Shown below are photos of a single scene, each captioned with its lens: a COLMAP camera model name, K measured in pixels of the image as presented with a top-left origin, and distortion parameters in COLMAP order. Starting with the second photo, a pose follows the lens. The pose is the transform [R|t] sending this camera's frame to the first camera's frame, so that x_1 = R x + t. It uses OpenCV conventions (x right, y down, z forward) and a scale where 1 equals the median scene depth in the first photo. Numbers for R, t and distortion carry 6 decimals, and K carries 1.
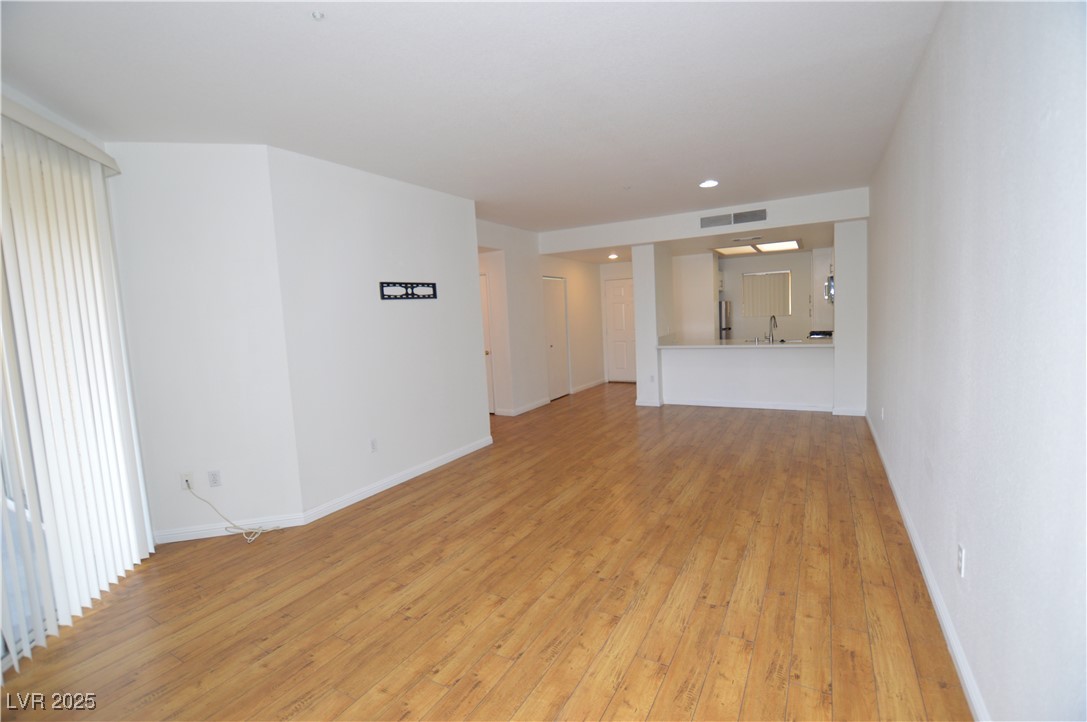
lens RADIAL K [[483.8, 0, 544.9], [0, 483.8, 356.6], [0, 0, 1]] dist [-0.029068, 0.001185]
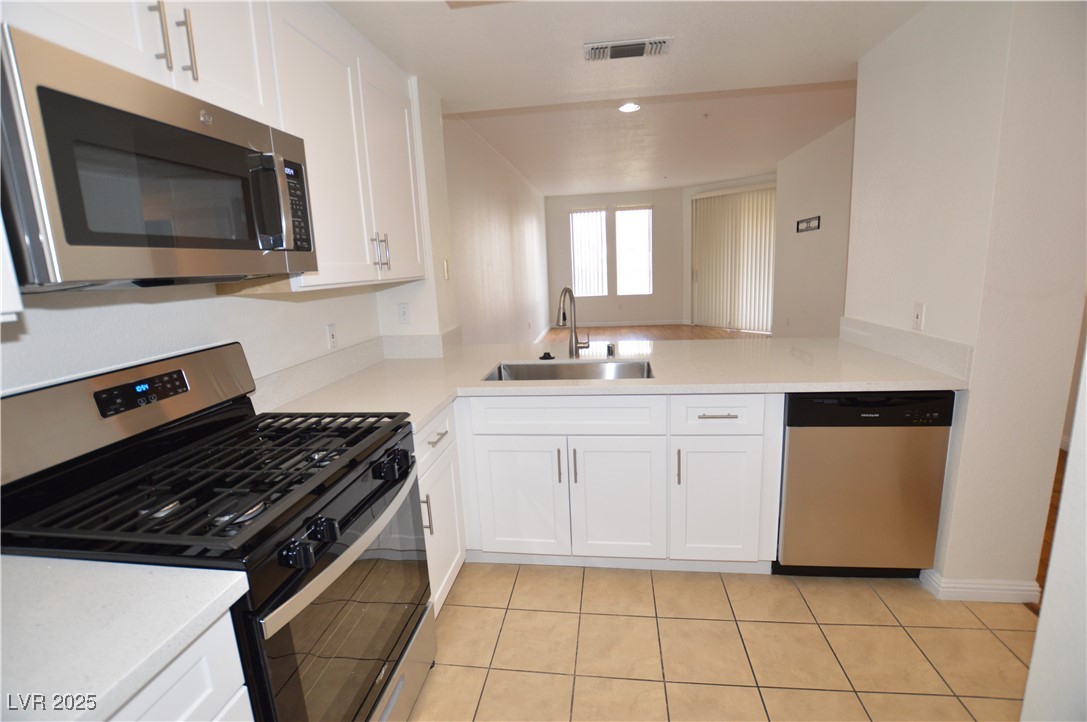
lens RADIAL K [[489.3, 0, 544.6], [0, 489.3, 355.9], [0, 0, 1]] dist [-0.030763, 0.000122]
pose [[-0.920340, 0.162402, -0.355807, 1.022156], [0.058076, 0.956378, 0.286301, -0.230992], [0.386782, 0.242830, -0.889625, 2.157933]]
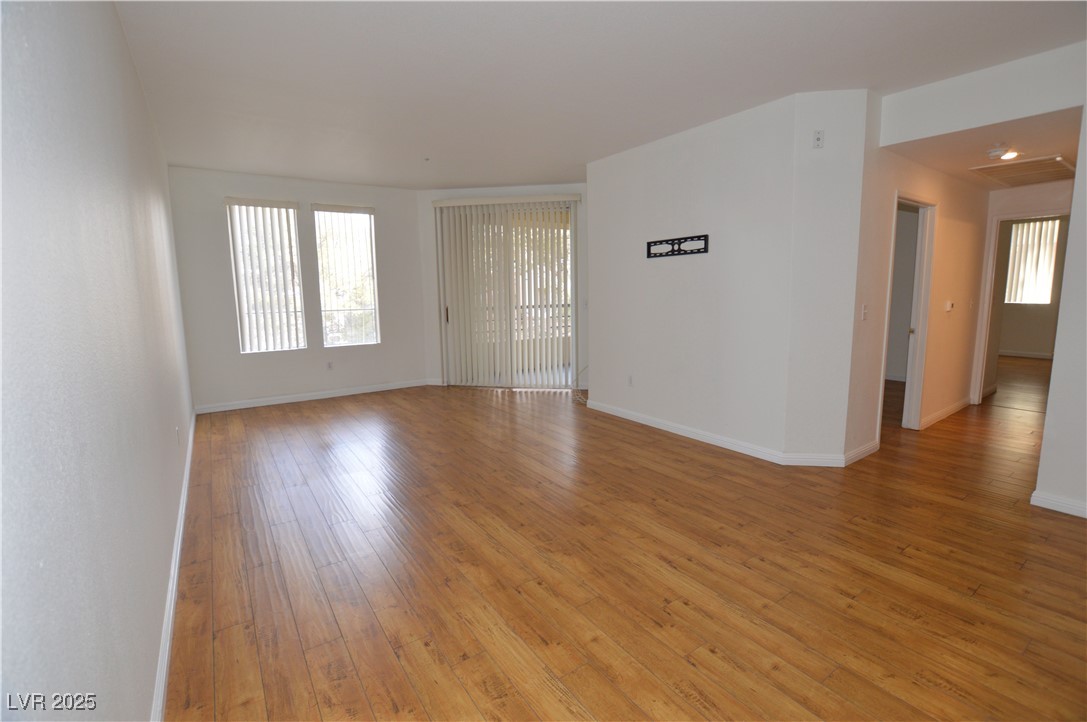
lens RADIAL K [[483.8, 0, 544.9], [0, 483.8, 356.6], [0, 0, 1]] dist [-0.029068, 0.001185]
pose [[-0.428763, 0.180851, -0.885130, 0.789704], [-0.046990, 0.973967, 0.221765, -0.132038], [0.902194, 0.136677, -0.409103, 1.269035]]
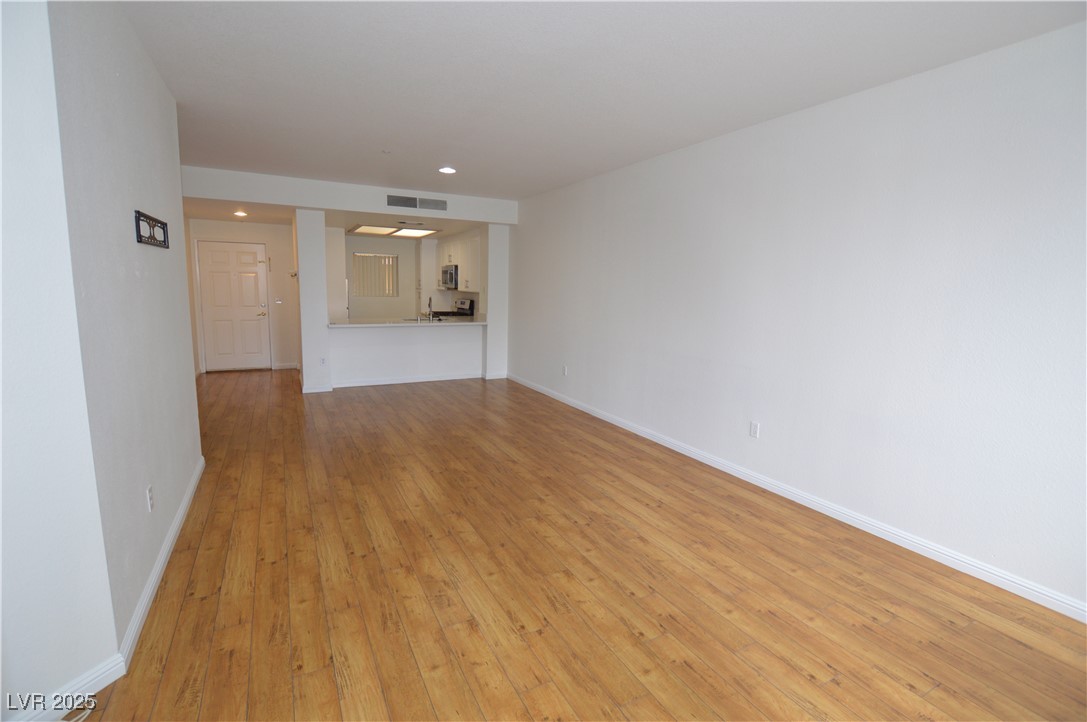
lens RADIAL K [[489.3, 0, 544.6], [0, 489.3, 355.9], [0, 0, 1]] dist [-0.030763, 0.000122]
pose [[0.524066, -0.057255, 0.849751, -0.571545], [0.024689, 0.998340, 0.052040, -0.002371], [-0.851320, -0.006293, 0.524609, 0.300104]]
